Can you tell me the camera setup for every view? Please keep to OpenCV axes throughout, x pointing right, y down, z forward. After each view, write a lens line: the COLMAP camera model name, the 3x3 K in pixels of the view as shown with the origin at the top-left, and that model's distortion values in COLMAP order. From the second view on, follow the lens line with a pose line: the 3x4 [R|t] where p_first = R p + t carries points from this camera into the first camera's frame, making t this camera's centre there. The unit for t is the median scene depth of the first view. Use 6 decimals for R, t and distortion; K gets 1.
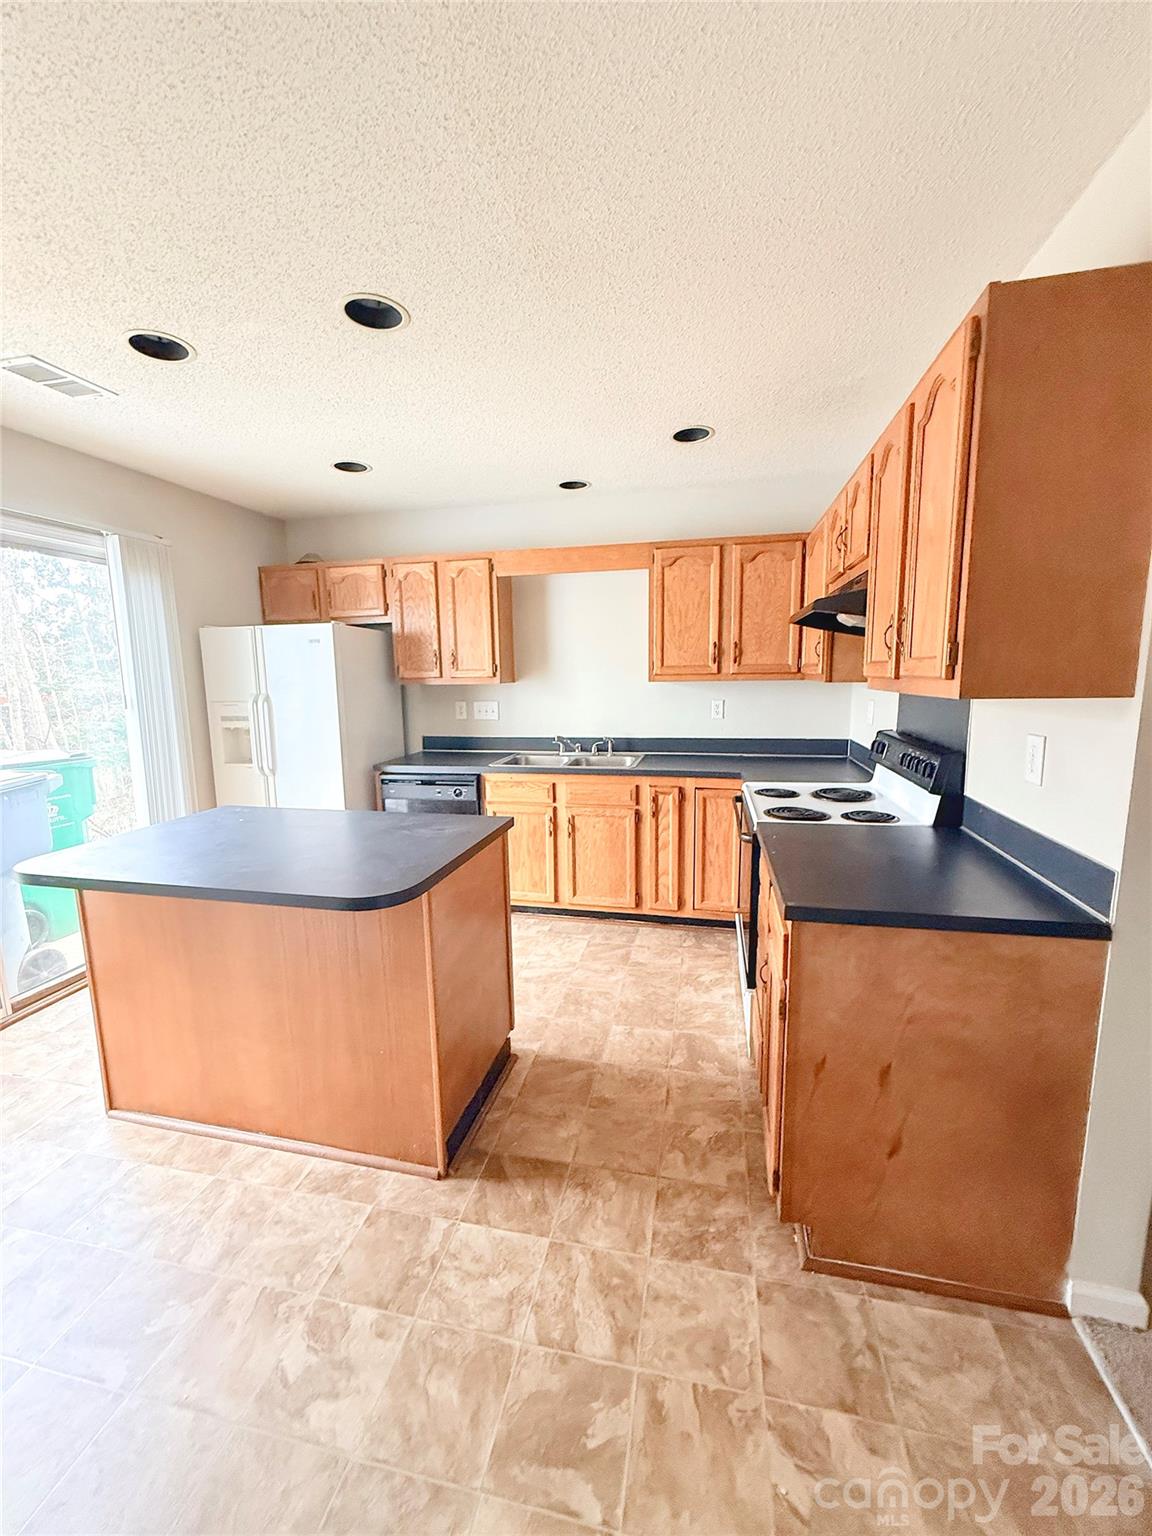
lens RADIAL K [[617.0, 0, 575.4], [0, 617.0, 766.7], [0, 0, 1]] dist [0.000583, 0.000088]
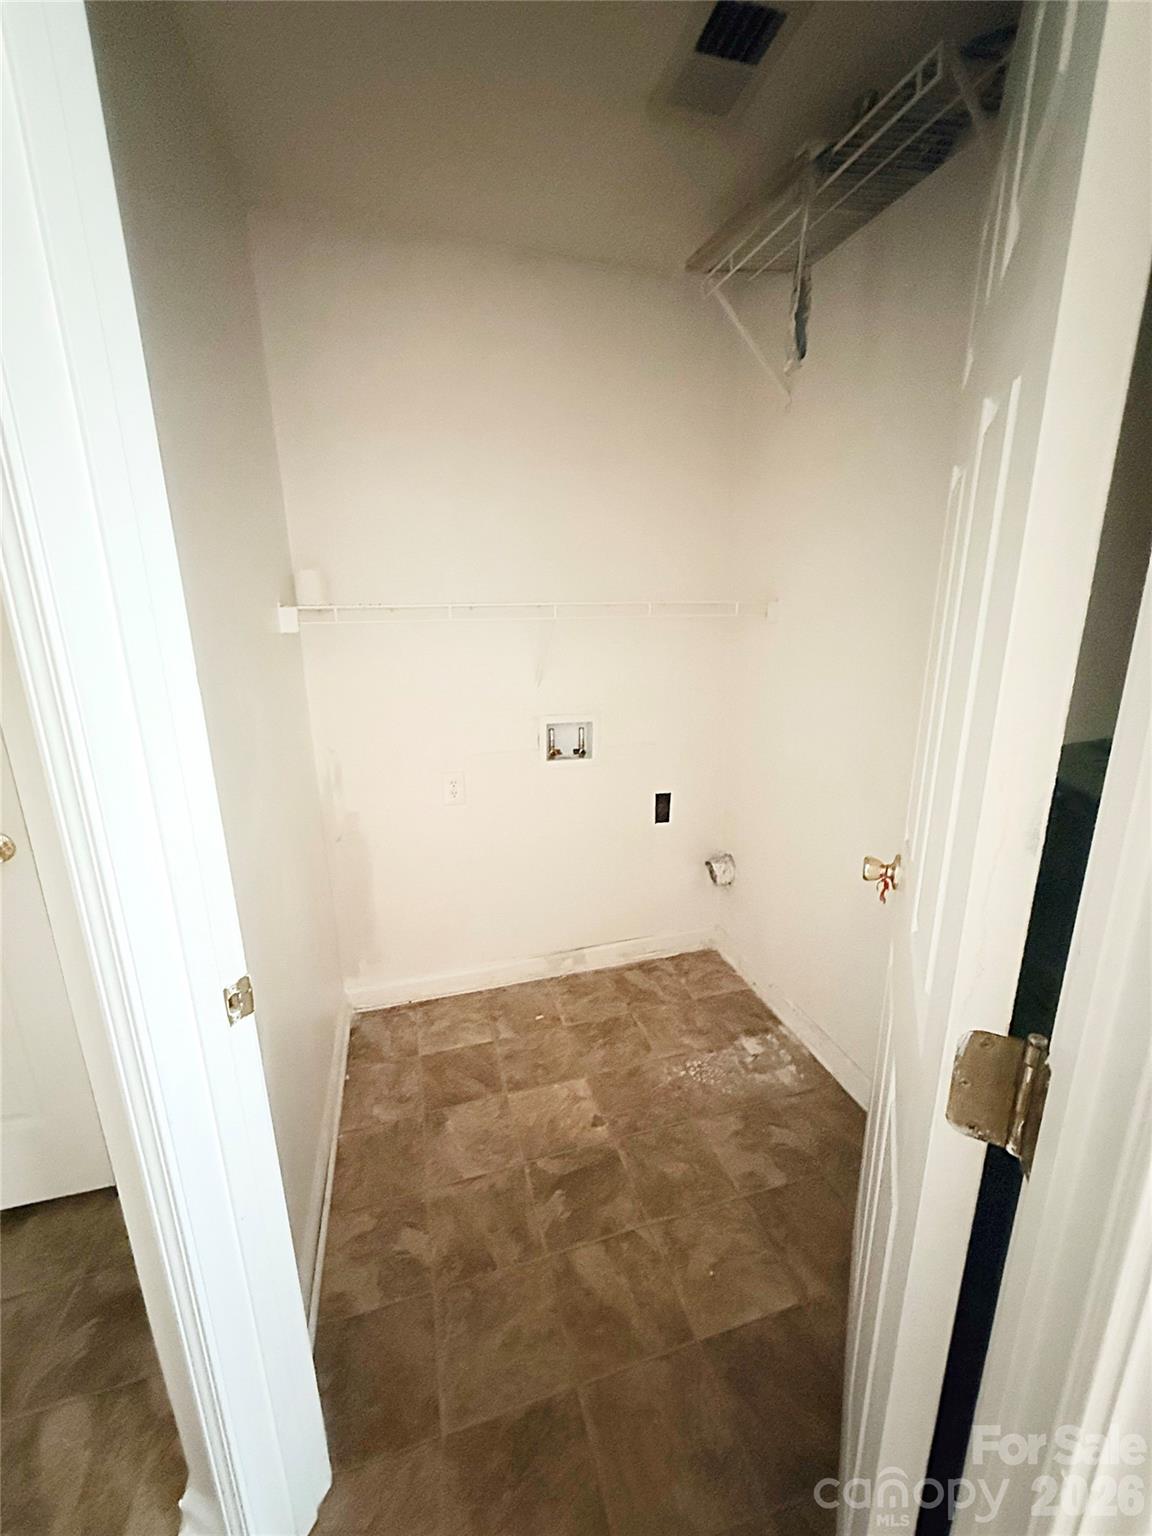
lens RADIAL K [[617.0, 0, 576.7], [0, 617.0, 765.5], [0, 0, 1]] dist [0.000583, 0.000088]
pose [[-0.878484, 0.149522, -0.453771, 0.407466], [-0.038616, 0.924439, 0.379371, -0.242529], [0.476208, 0.350794, -0.806331, 1.562332]]
